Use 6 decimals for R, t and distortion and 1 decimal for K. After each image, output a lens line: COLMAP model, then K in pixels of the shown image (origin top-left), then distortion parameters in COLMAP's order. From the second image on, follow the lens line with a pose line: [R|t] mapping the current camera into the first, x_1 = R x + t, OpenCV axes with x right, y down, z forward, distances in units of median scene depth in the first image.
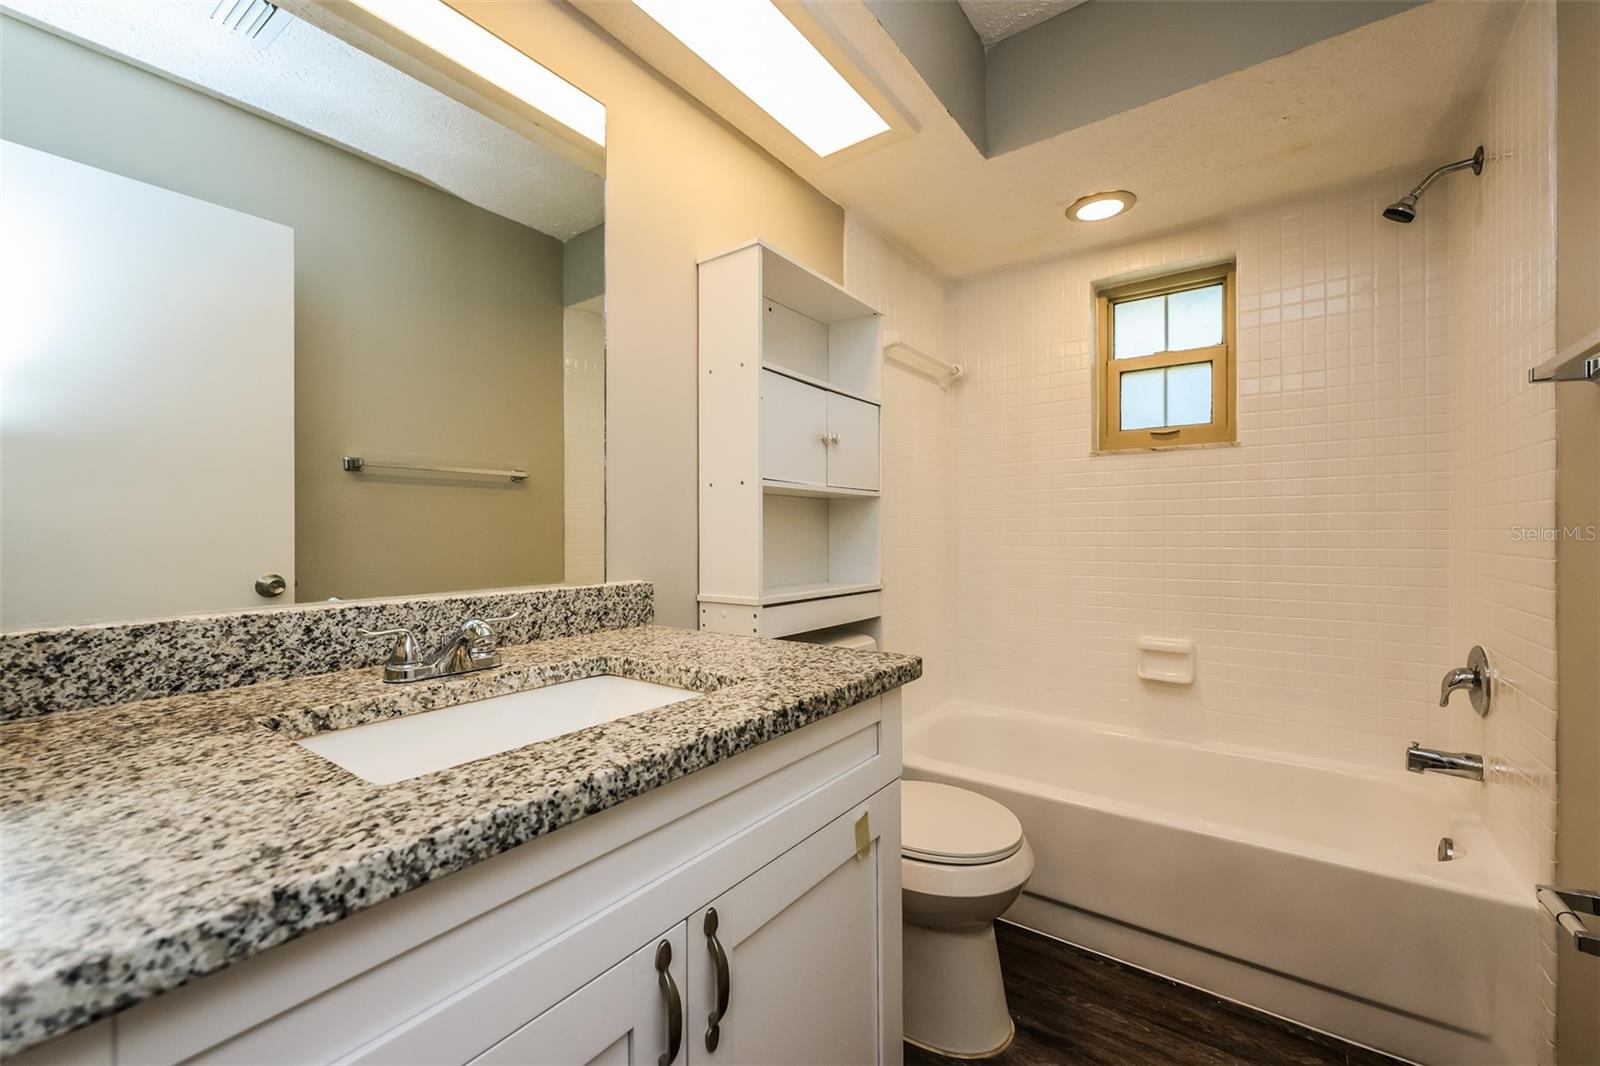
lens RADIAL K [[648.2, 0, 796.7], [0, 648.2, 543.0], [0, 0, 1]] dist [-0.000247, -0.000016]
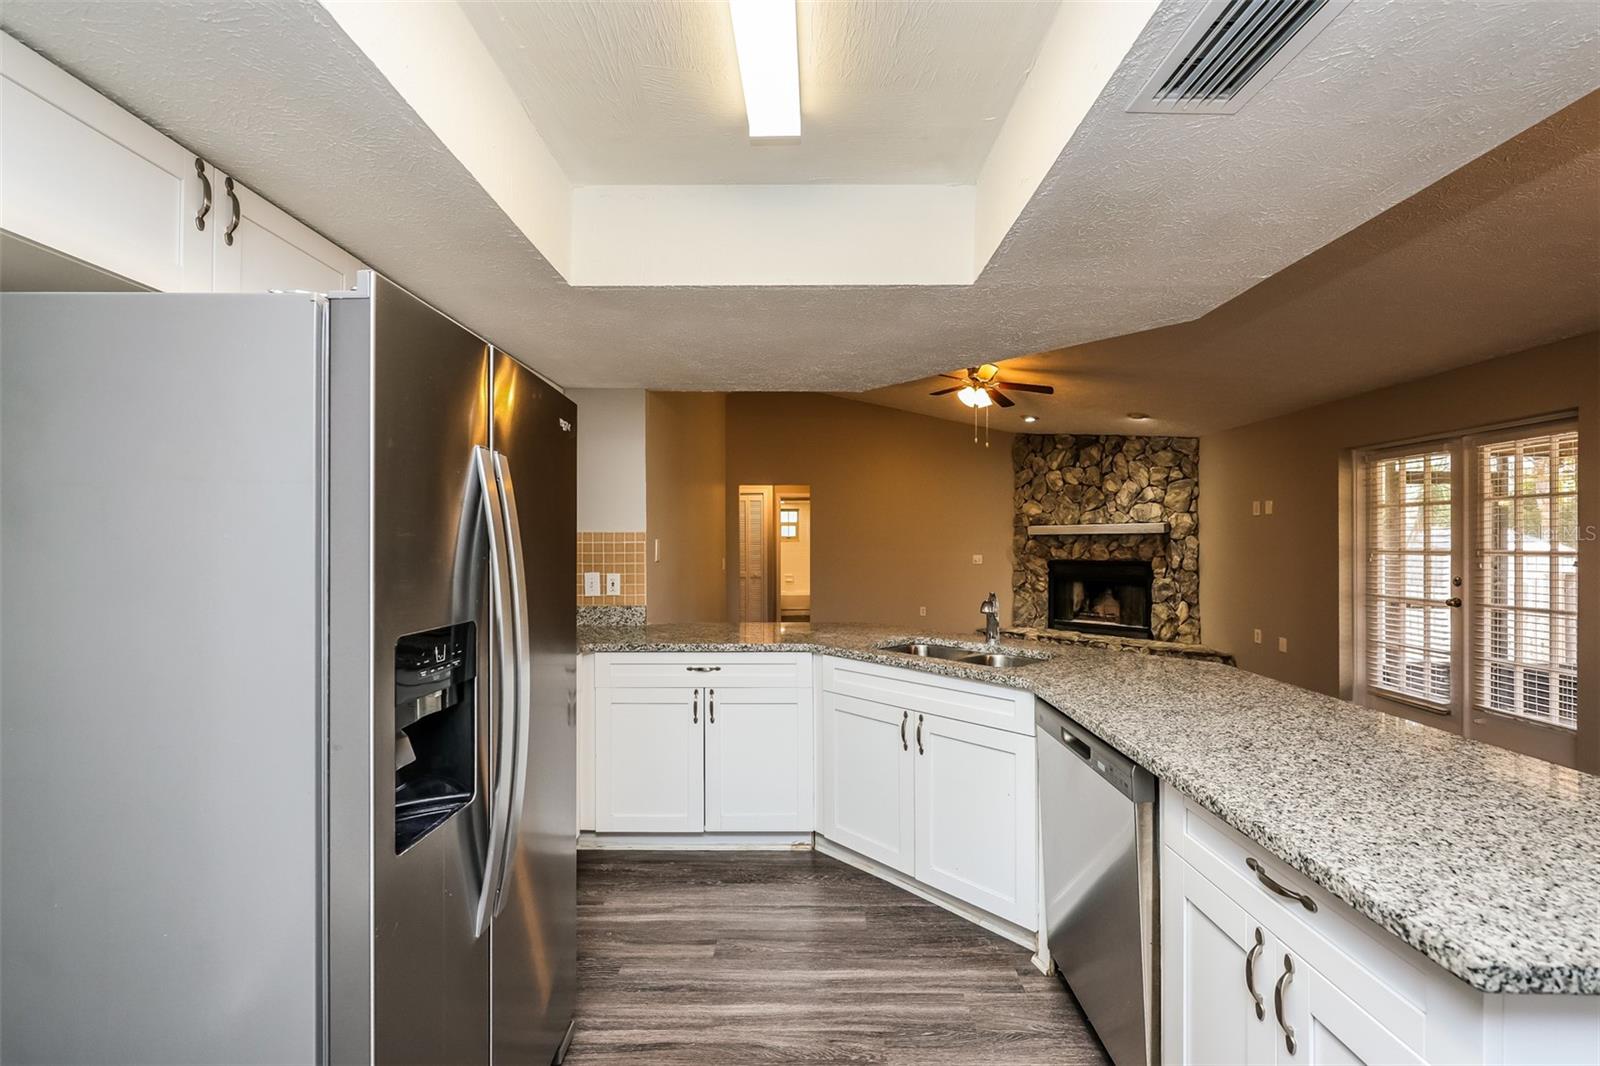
lens RADIAL K [[648.2, 0, 796.7], [0, 648.2, 543.0], [0, 0, 1]] dist [-0.000247, -0.000016]
pose [[0.806557, 0.004484, 0.591139, -2.648442], [0.000914, 0.999961, -0.008832, -0.076891], [-0.591155, 0.007664, 0.806522, -3.504522]]
